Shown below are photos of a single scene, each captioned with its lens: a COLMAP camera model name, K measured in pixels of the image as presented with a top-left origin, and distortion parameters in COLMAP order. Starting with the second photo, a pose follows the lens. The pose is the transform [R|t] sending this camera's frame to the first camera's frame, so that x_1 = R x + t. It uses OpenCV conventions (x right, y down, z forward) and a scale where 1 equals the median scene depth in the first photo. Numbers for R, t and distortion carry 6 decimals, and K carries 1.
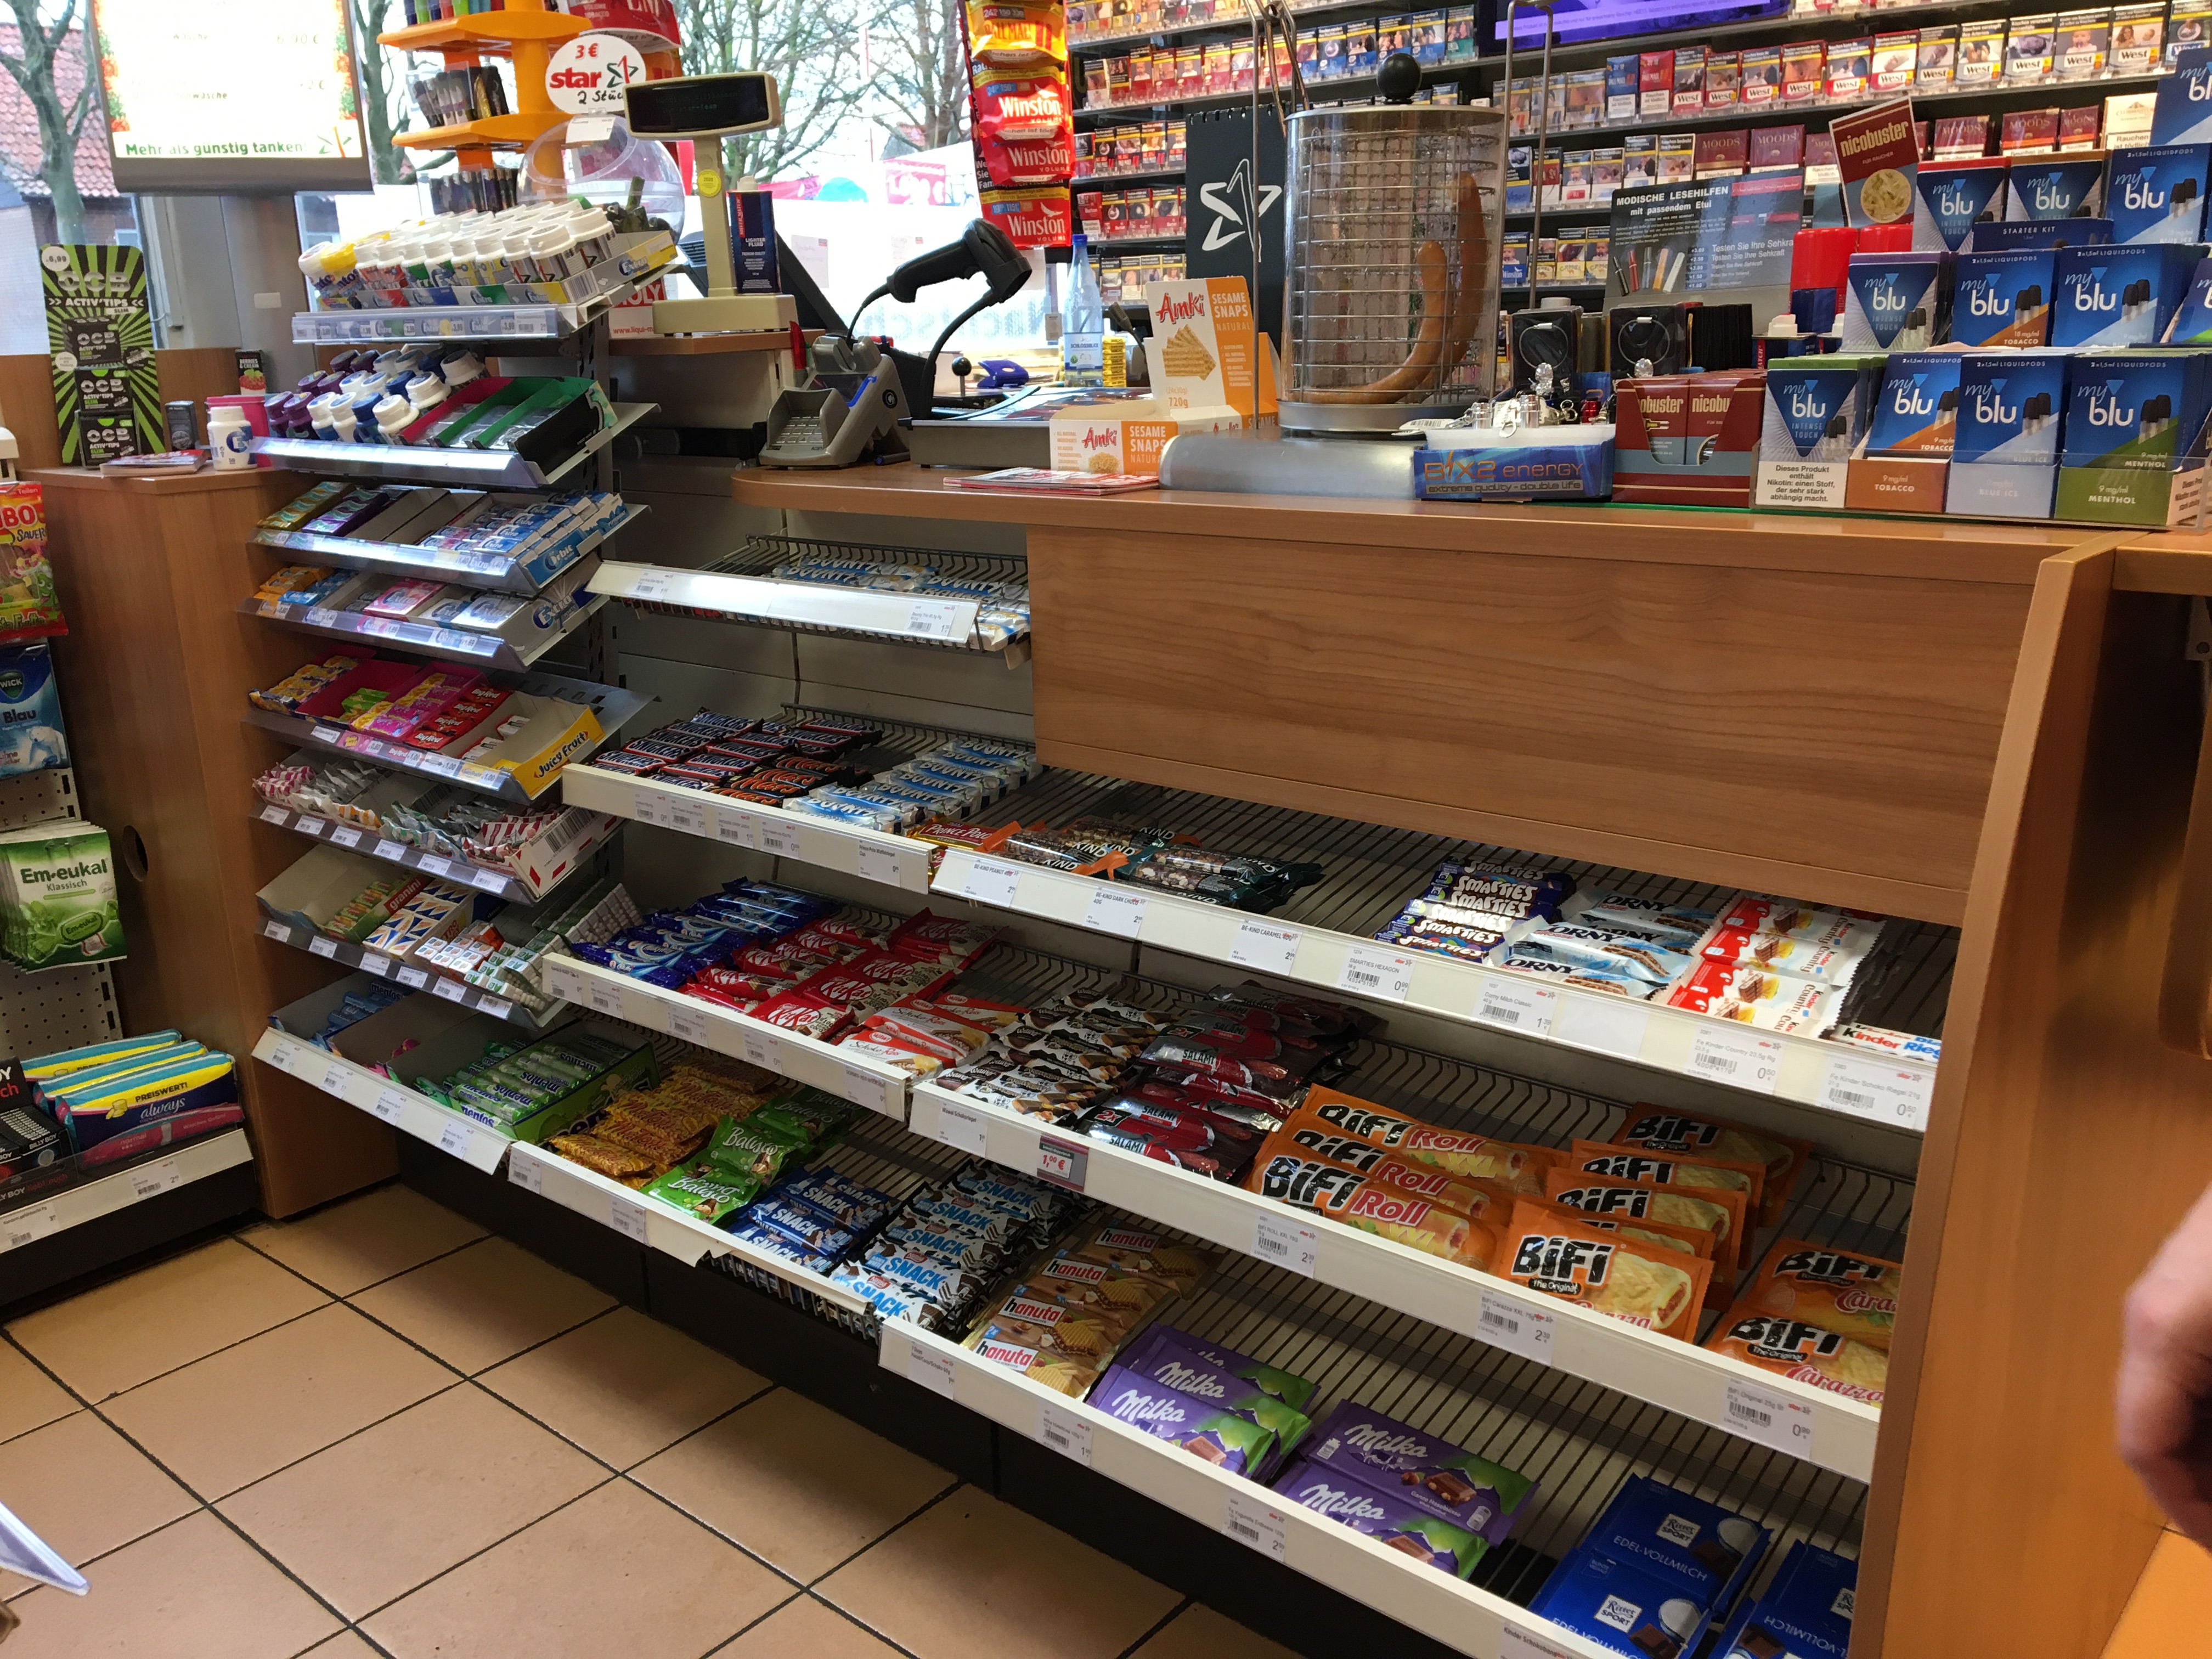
lens RADIAL K [[1855.2, 0, 1103.0], [0, 1855.2, 833.0], [0, 0, 1]] dist [0.027054, -0.002137]
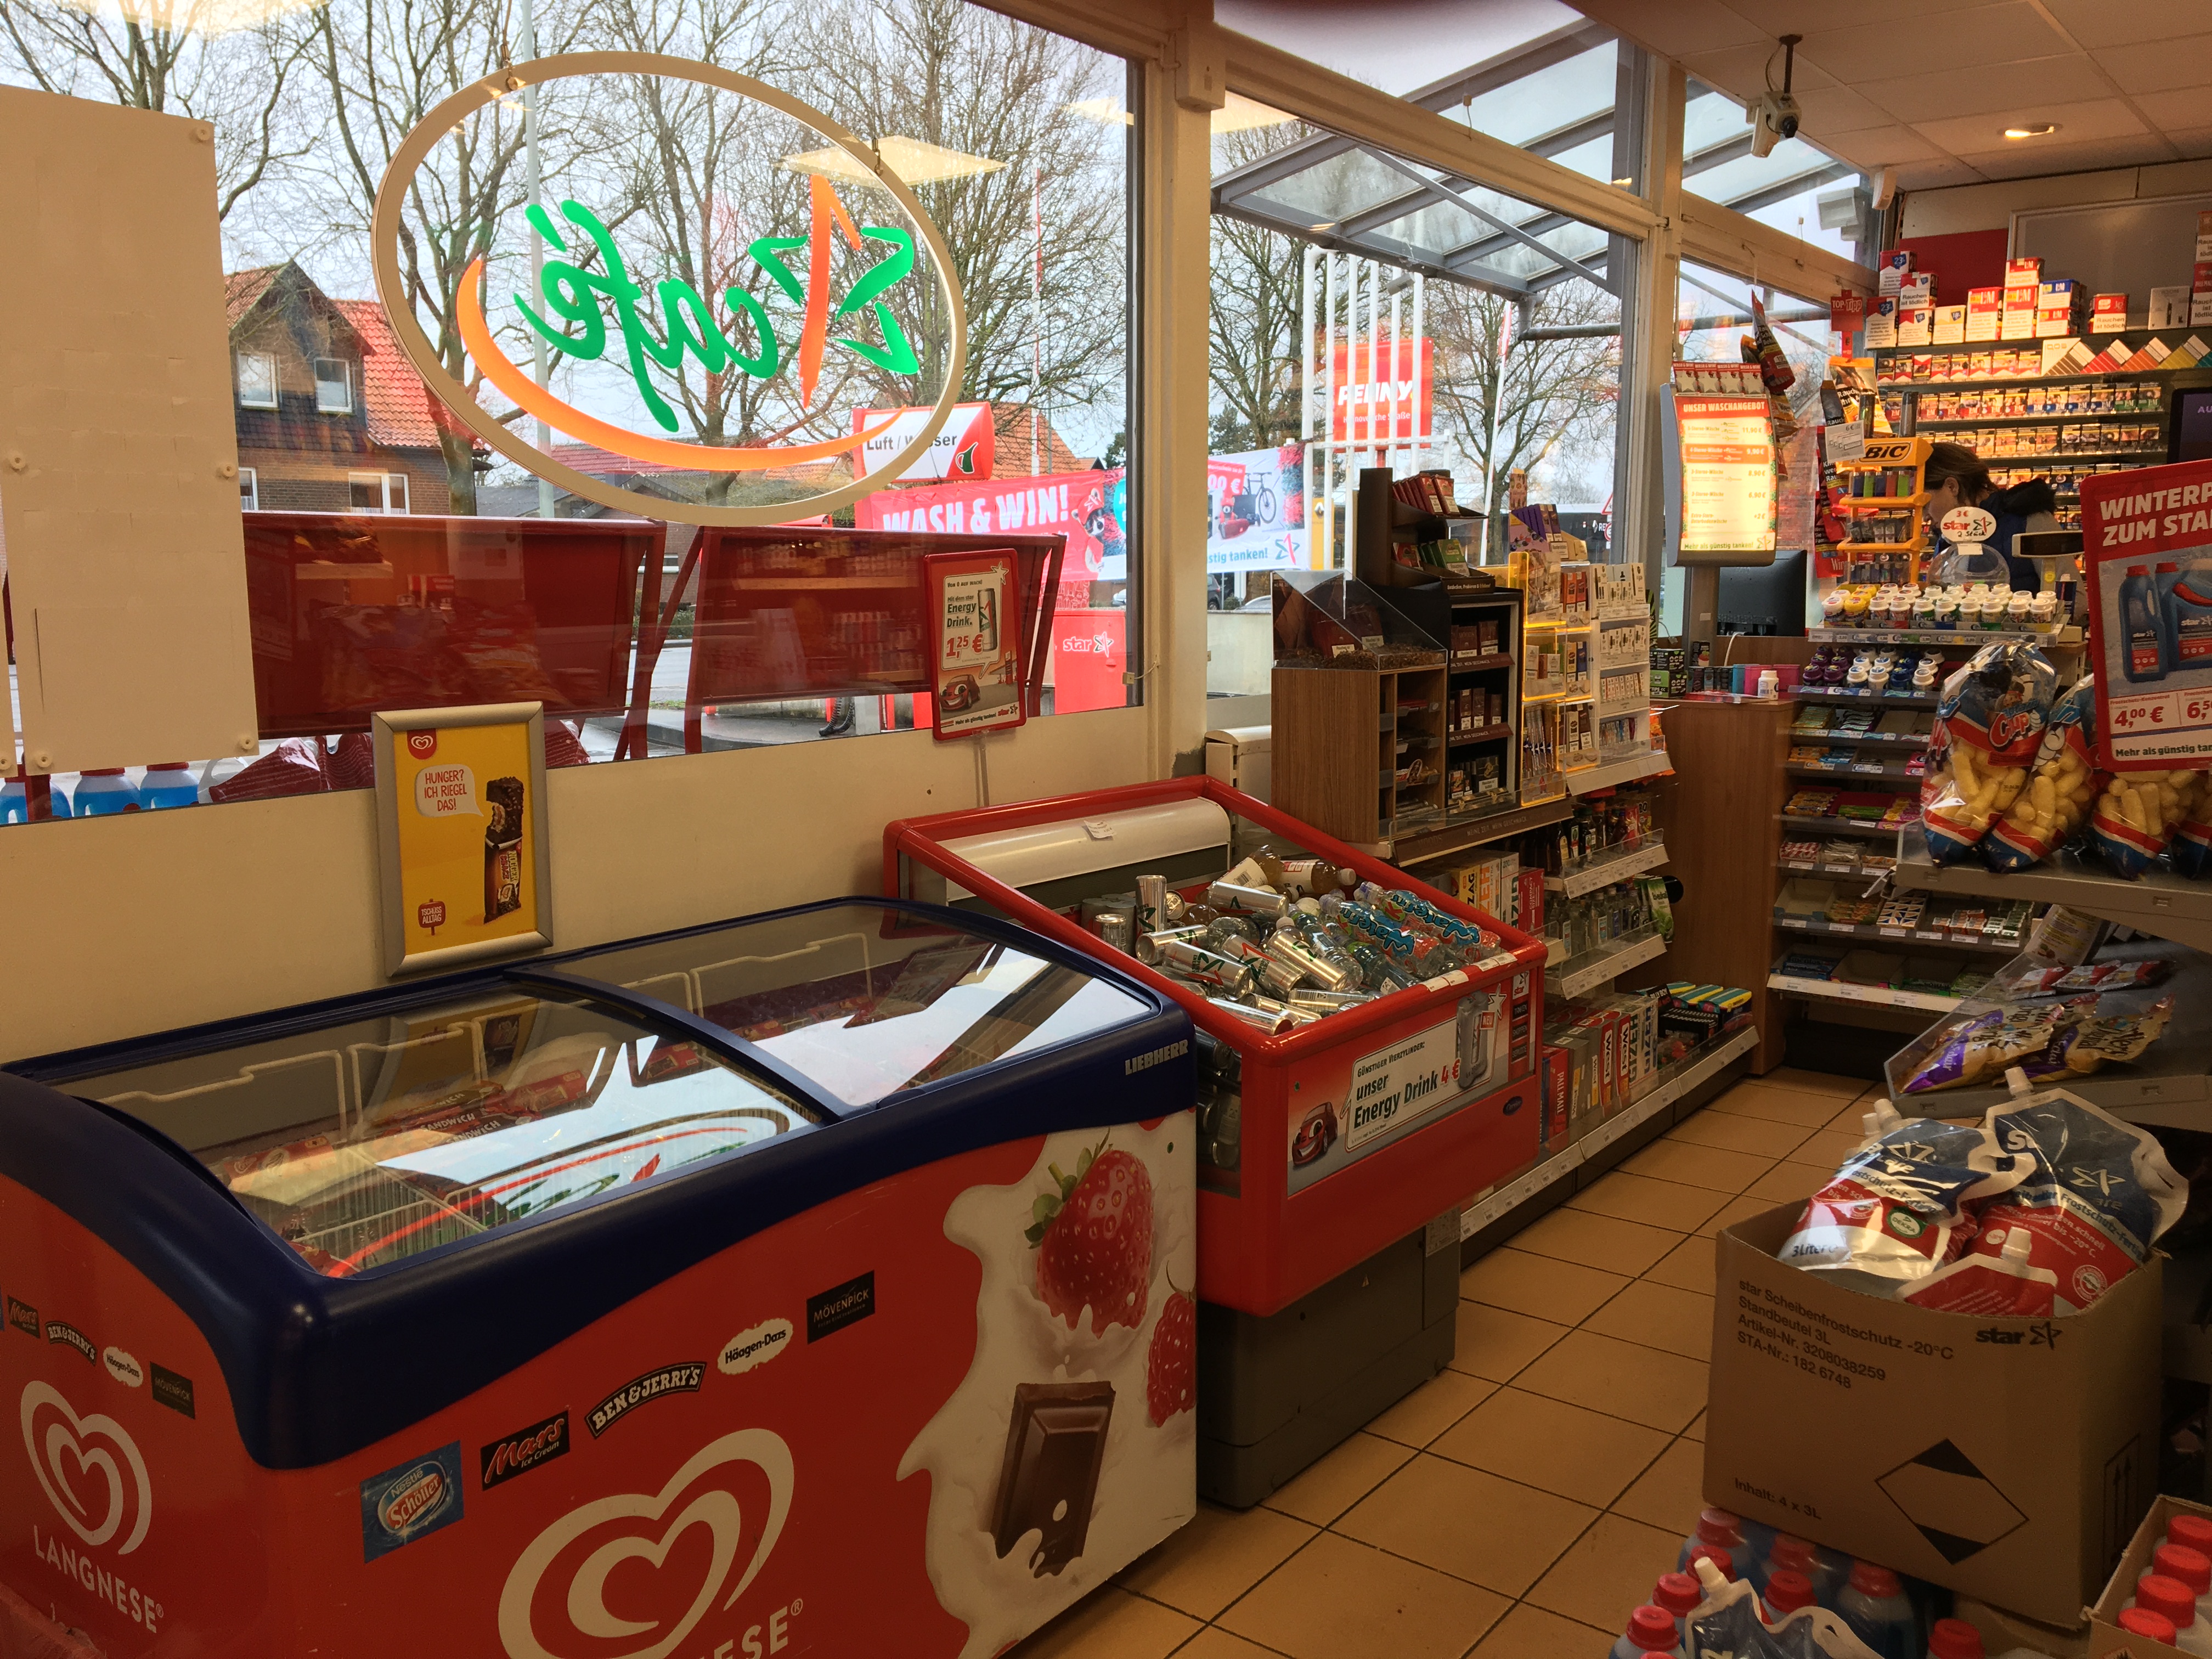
lens RADIAL K [[1855.2, 0, 1107.6], [0, 1855.2, 826.8], [0, 0, 1]] dist [0.027054, -0.002137]
pose [[0.998224, 0.022703, 0.055079, -1.320749], [-0.015240, 0.991090, -0.132320, 0.231080], [-0.057592, 0.131246, 0.989676, -0.990757]]
